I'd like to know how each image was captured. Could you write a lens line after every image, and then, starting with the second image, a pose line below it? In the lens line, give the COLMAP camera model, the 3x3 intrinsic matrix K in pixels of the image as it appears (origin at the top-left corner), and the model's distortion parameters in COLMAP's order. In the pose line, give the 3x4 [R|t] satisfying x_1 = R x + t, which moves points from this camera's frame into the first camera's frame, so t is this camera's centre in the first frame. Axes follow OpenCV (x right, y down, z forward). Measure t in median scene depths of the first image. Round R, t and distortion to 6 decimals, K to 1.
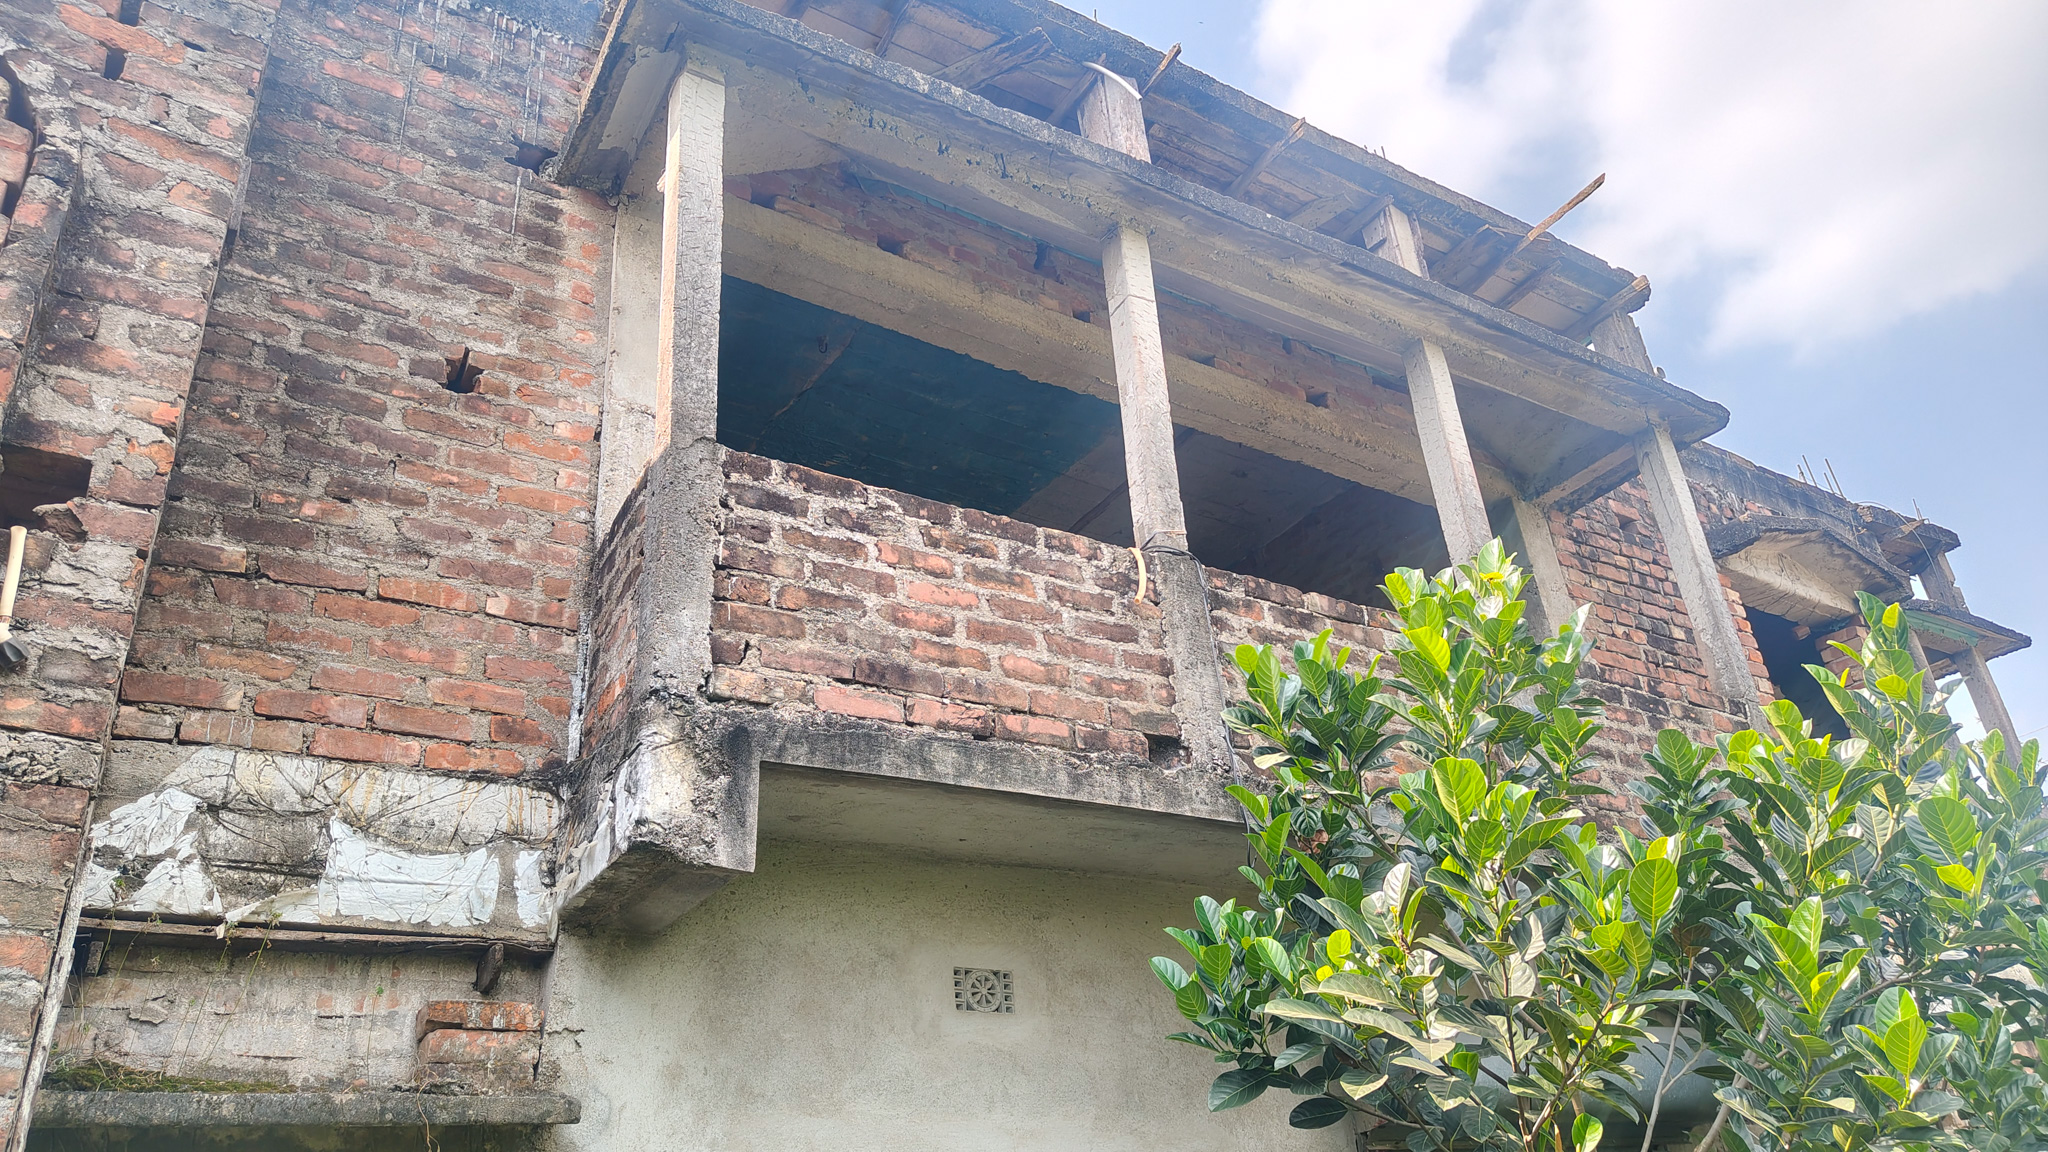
lens RADIAL K [[1461.2, 0, 1024.9], [0, 1461.2, 610.4], [0, 0, 1]] dist [0.018106, -0.018597]
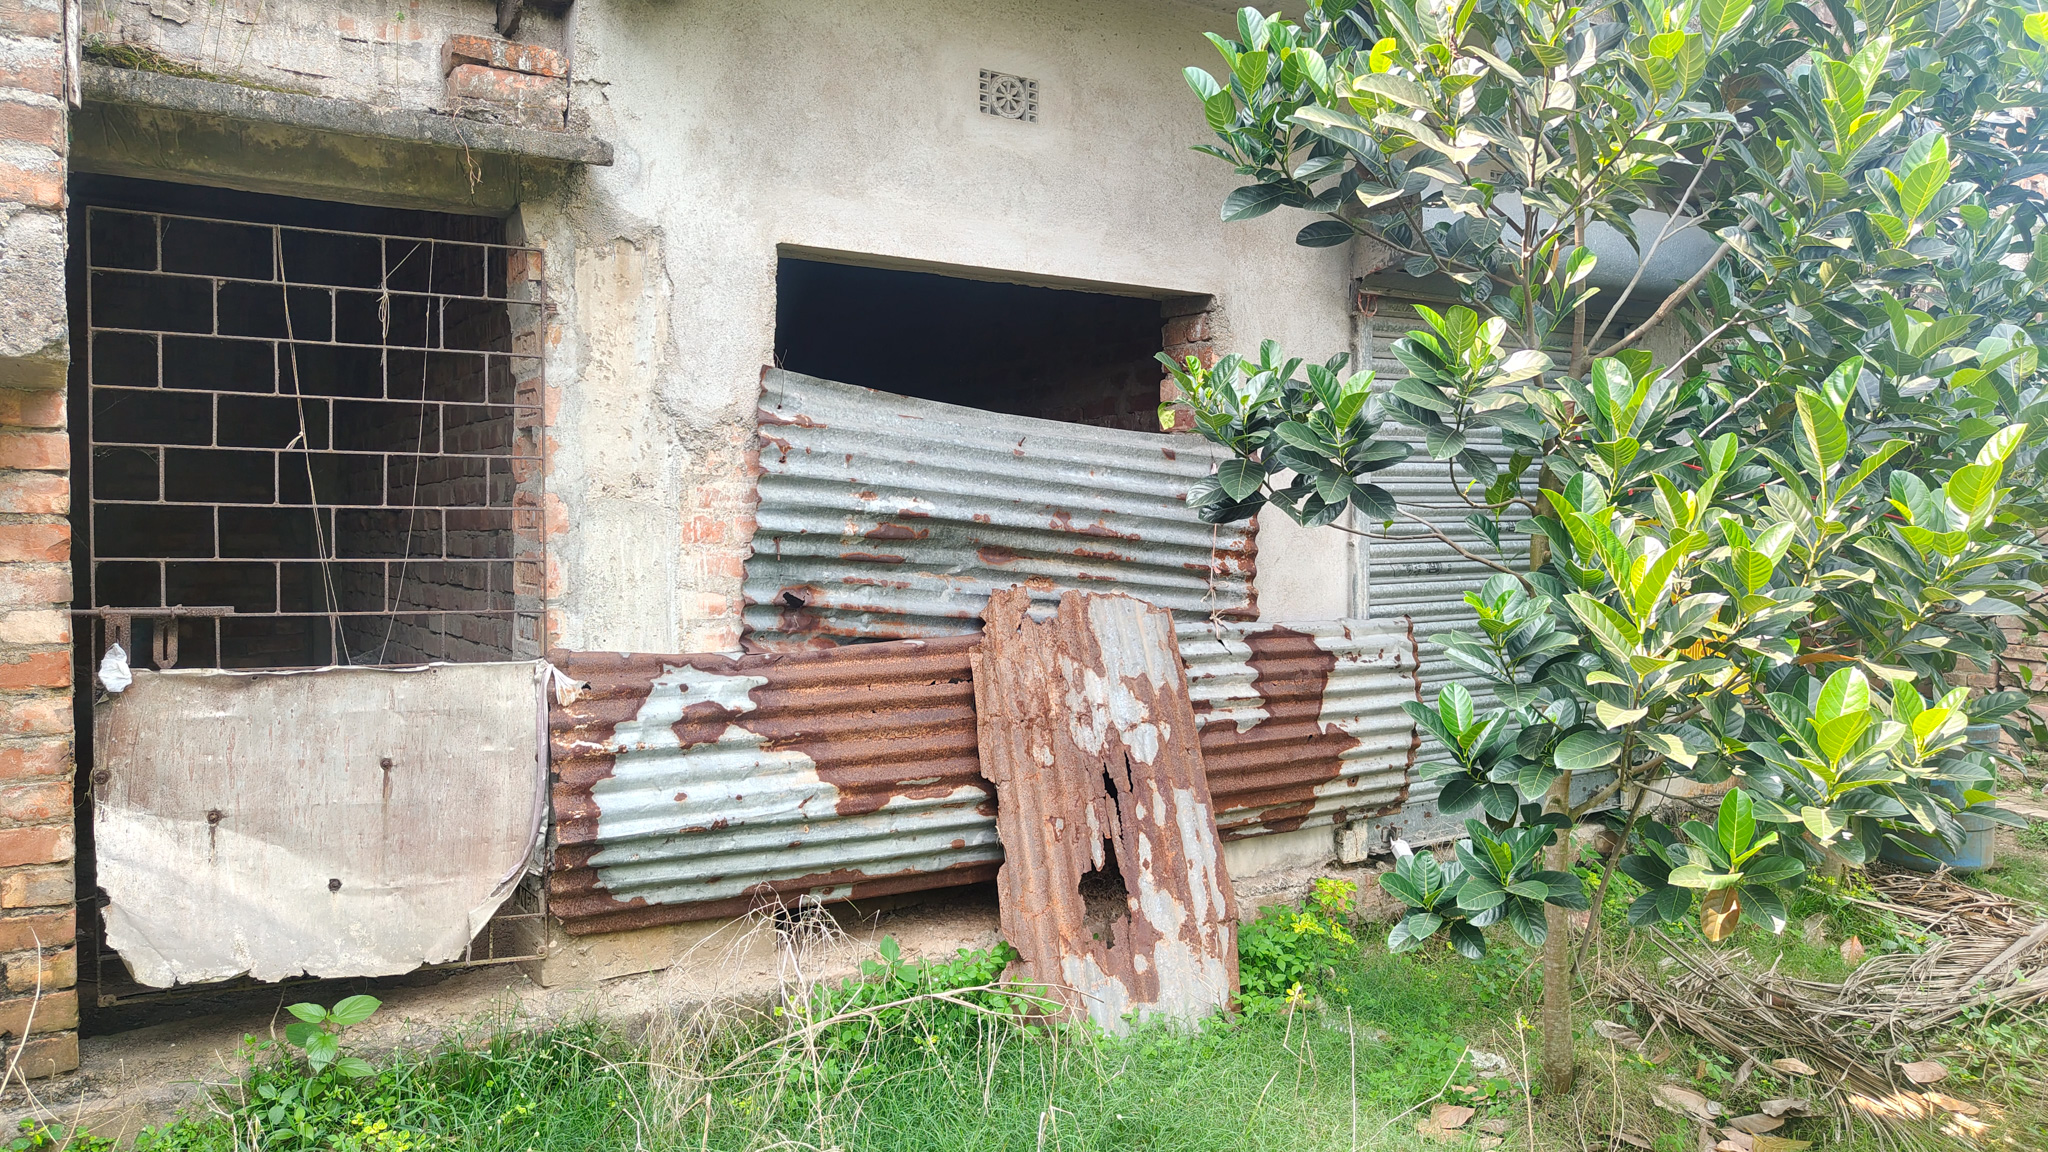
lens RADIAL K [[1461.2, 0, 1019.9], [0, 1461.2, 564.5], [0, 0, 1]] dist [0.018106, -0.018597]
pose [[0.996039, 0.087840, 0.013792, -0.008225], [-0.083064, 0.863882, 0.496797, 0.051560], [0.031724, -0.495975, 0.867757, -0.019520]]
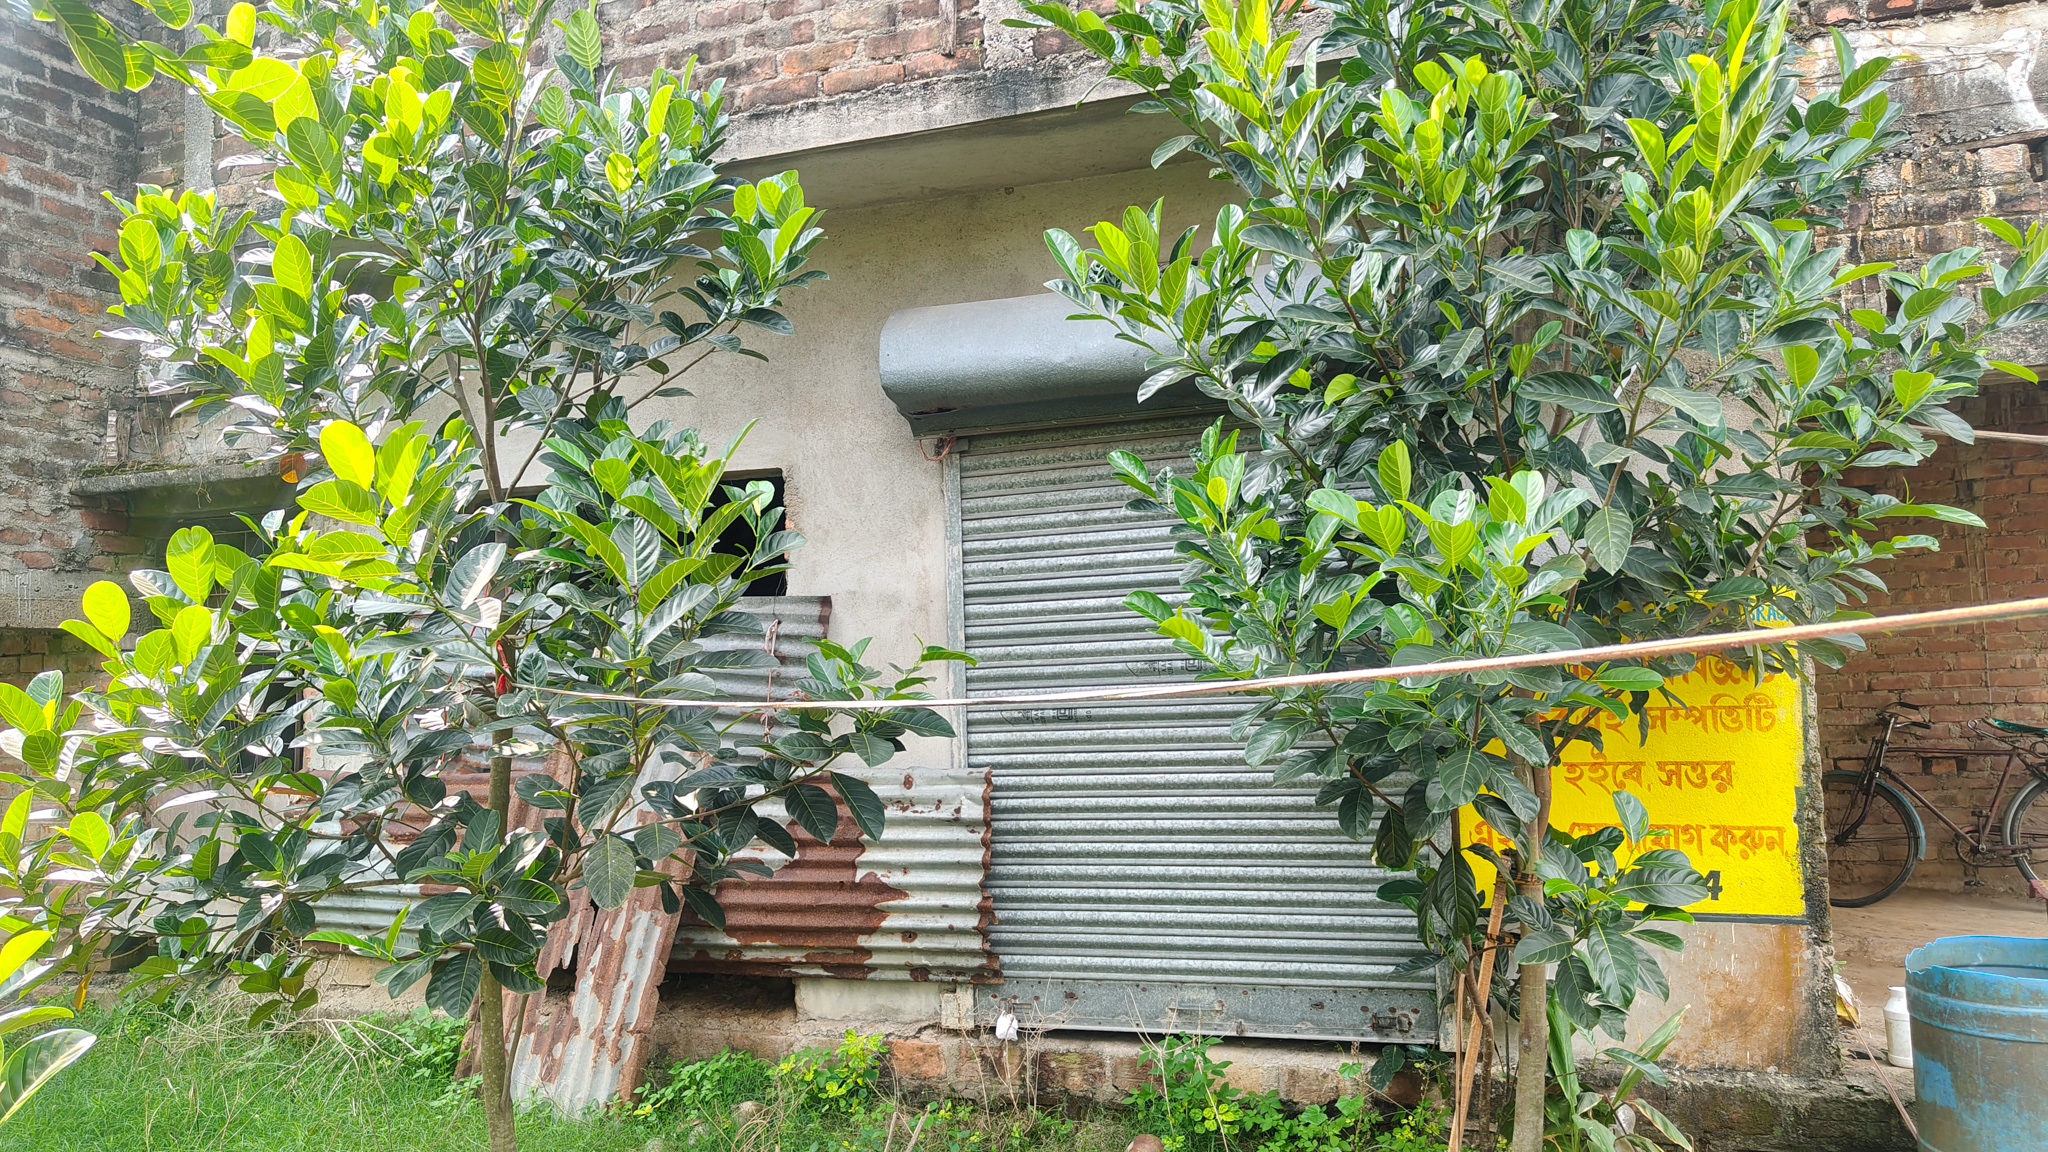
lens RADIAL K [[1461.2, 0, 993.3], [0, 1461.2, 582.5], [0, 0, 1]] dist [0.018106, -0.018597]
pose [[0.623765, 0.003900, -0.781602, 1.511904], [0.340981, 0.898455, 0.276606, 0.265493], [0.703313, -0.439049, 0.559095, 0.567219]]
